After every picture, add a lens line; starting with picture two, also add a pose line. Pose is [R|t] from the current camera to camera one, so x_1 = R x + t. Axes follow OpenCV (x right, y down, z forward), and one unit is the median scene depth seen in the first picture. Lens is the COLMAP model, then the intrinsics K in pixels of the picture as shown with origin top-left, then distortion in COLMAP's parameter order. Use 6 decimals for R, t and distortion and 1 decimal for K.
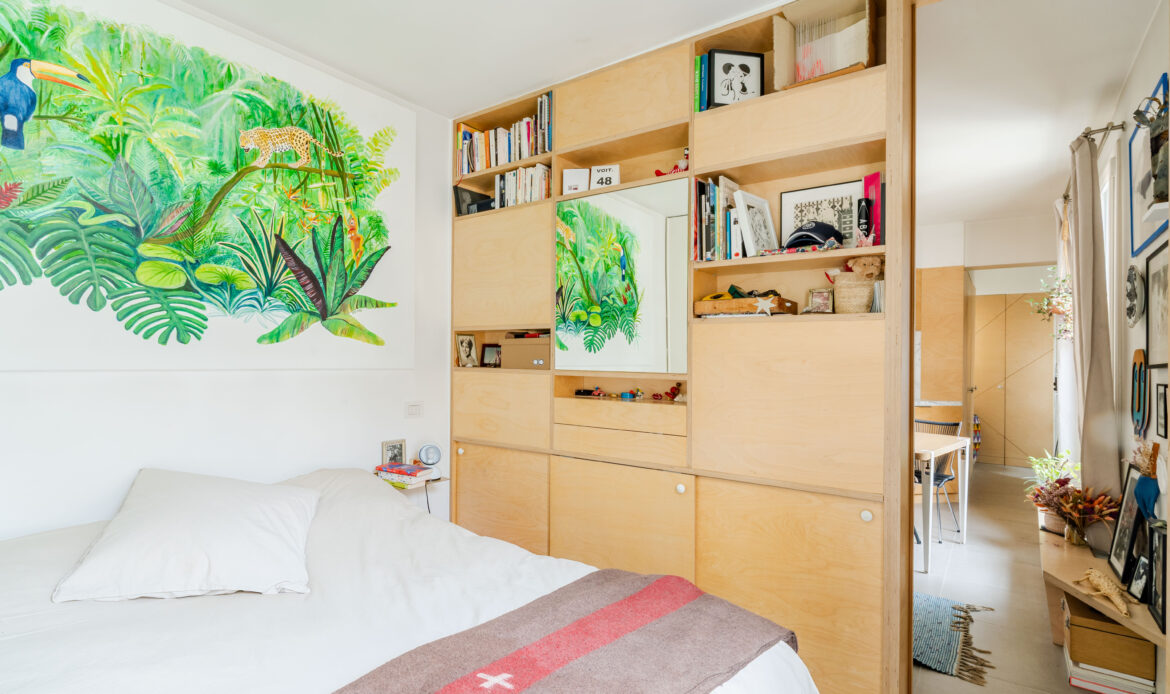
lens RADIAL K [[581.0, 0, 580.9], [0, 581.0, 347.9], [0, 0, 1]] dist [-0.001984, 0.000250]
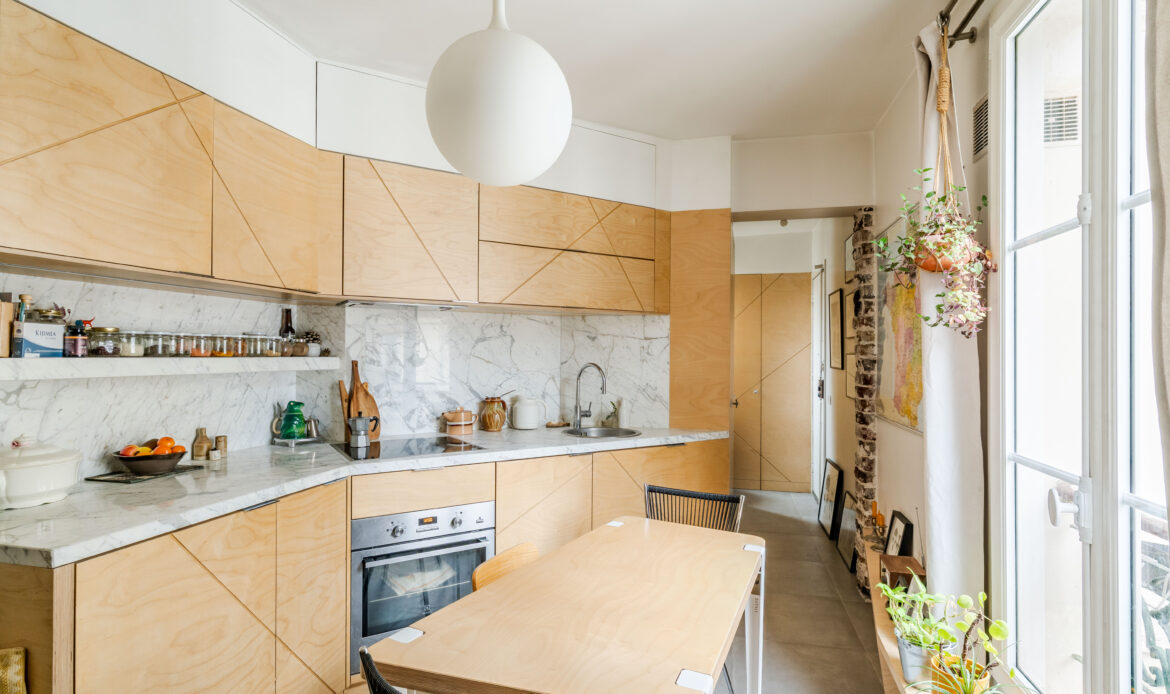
lens RADIAL K [[581.0, 0, 580.9], [0, 581.0, 347.9], [0, 0, 1]] dist [-0.001984, 0.000250]
pose [[0.927588, -0.009114, 0.373493, 0.530976], [0.004750, 0.999909, 0.012601, -0.006784], [-0.373574, -0.009914, 0.927547, 0.916913]]
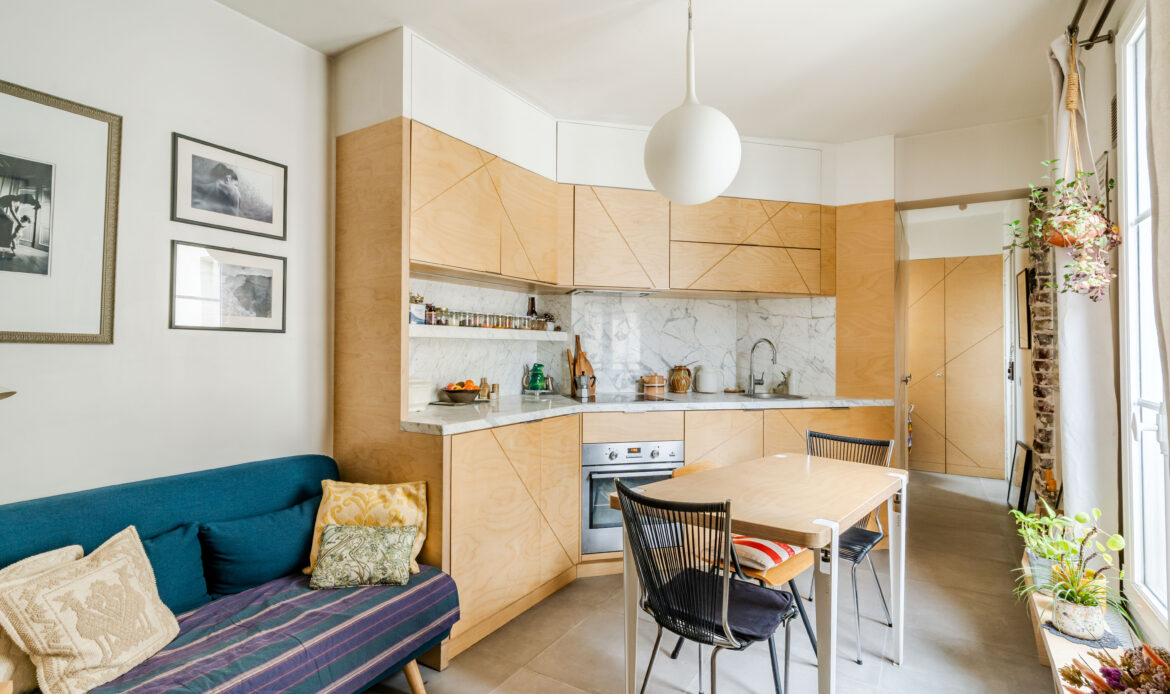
lens RADIAL K [[562.1, 0, 582.8], [0, 562.1, 332.9], [0, 0, 1]] dist [0.004332, 0.000165]
pose [[0.997023, -0.007604, 0.076731, 0.455495], [0.008134, 0.999945, -0.006596, 0.029894], [-0.076676, 0.007200, 0.997030, 0.691720]]
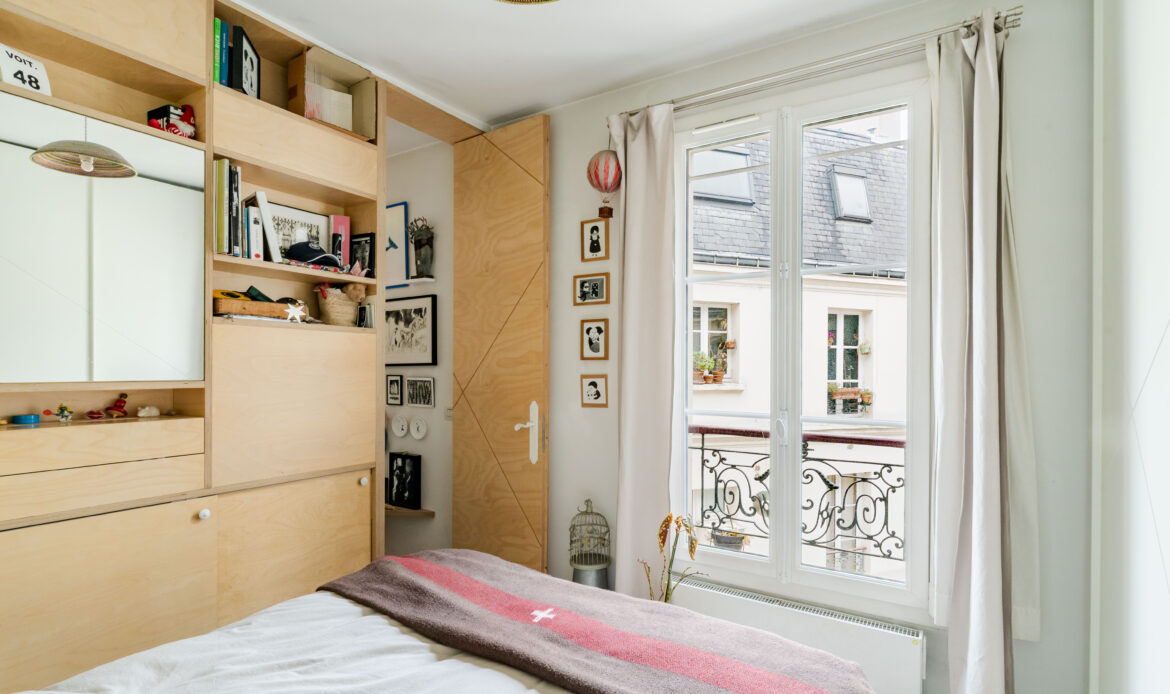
lens RADIAL K [[563.5, 0, 586.2], [0, 563.5, 365.6], [0, 0, 1]] dist [-0.000384, 0.000172]
pose [[-0.067959, -0.014403, 0.997584, -0.549376], [-0.024139, 0.999627, 0.012788, -0.001677], [-0.997396, -0.023212, -0.068282, 0.391957]]
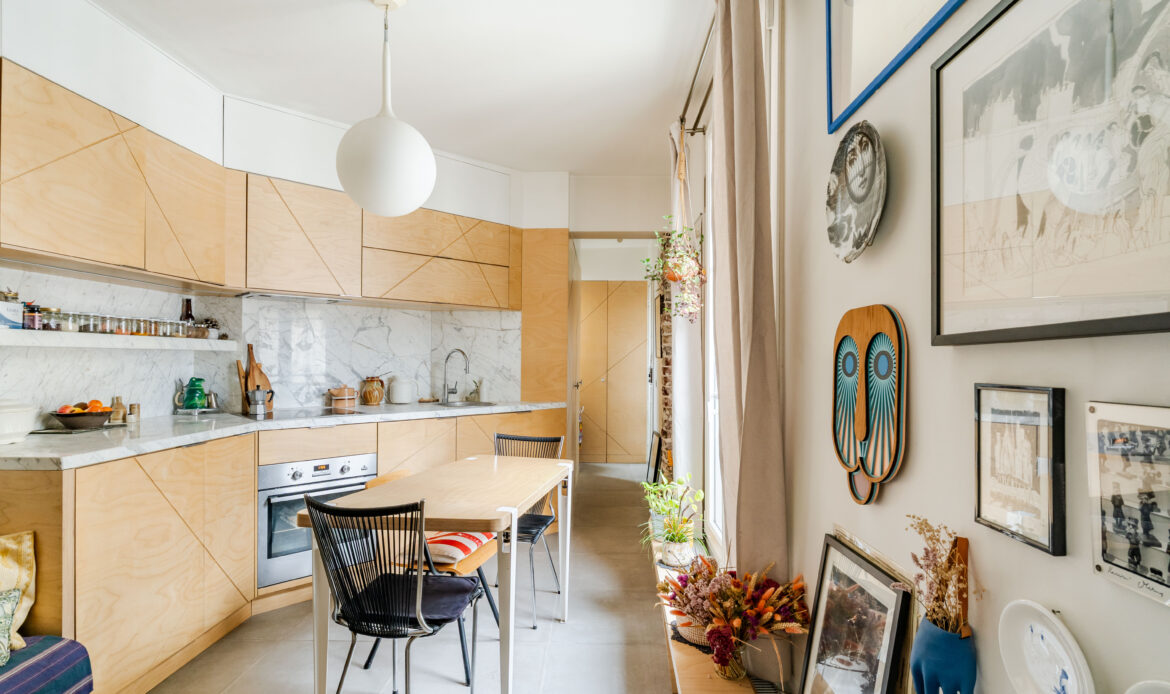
lens RADIAL K [[581.2, 0, 587.2], [0, 581.2, 354.0], [0, 0, 1]] dist [-0.001053, -0.000188]
pose [[0.822038, -0.009931, 0.569345, 0.434112], [0.000846, 0.999868, 0.016220, 0.027502], [-0.569431, -0.012852, 0.821938, 0.630802]]
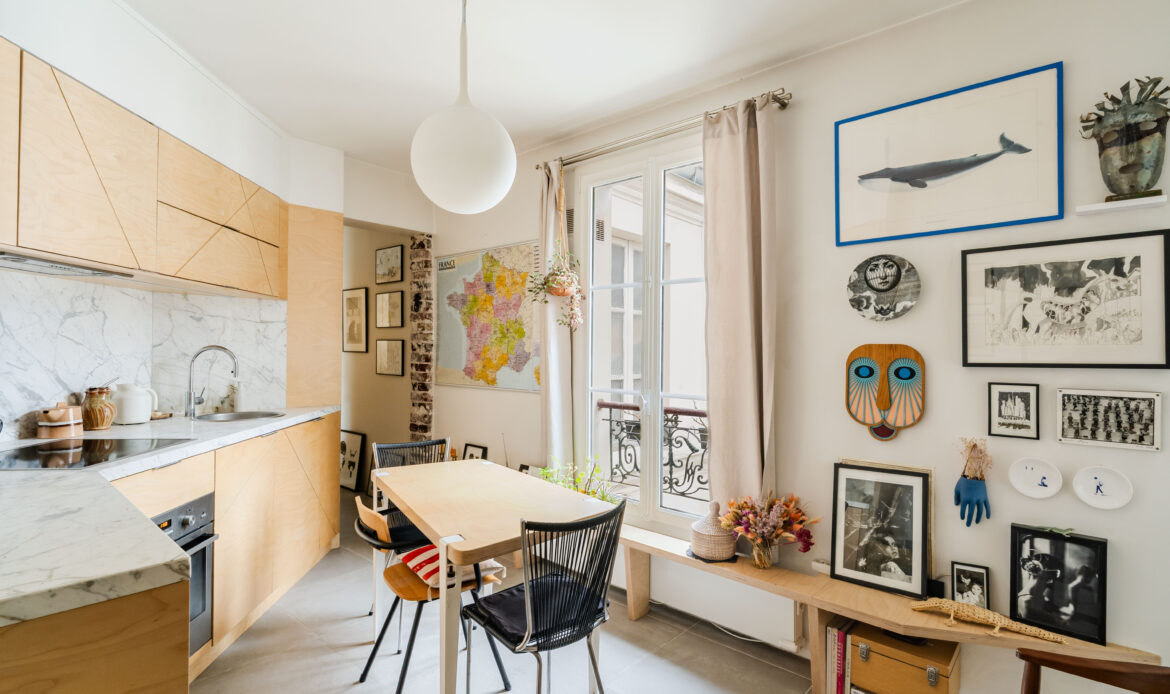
lens RADIAL K [[561.8, 0, 582.0], [0, 561.8, 344.3], [0, 0, 1]] dist [0.000204, 0.000123]
pose [[0.098663, -0.009312, 0.995077, -0.004090], [-0.027290, 0.999555, 0.012060, 0.003925], [-0.994747, -0.028346, 0.098365, 1.193934]]
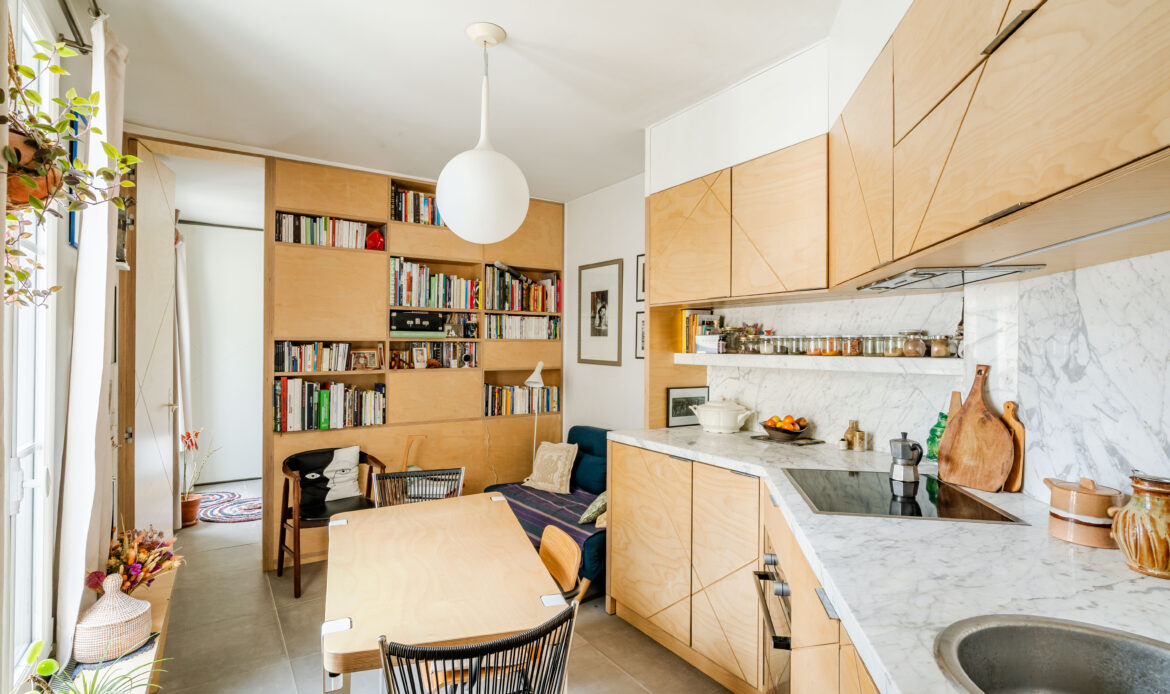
lens RADIAL K [[581.0, 0, 580.9], [0, 581.0, 347.9], [0, 0, 1]] dist [-0.001984, 0.000250]
pose [[-0.365663, -0.015727, -0.930614, 1.330915], [0.005558, 0.999803, -0.019080, 0.016294], [0.930731, -0.012149, -0.365503, 1.807411]]
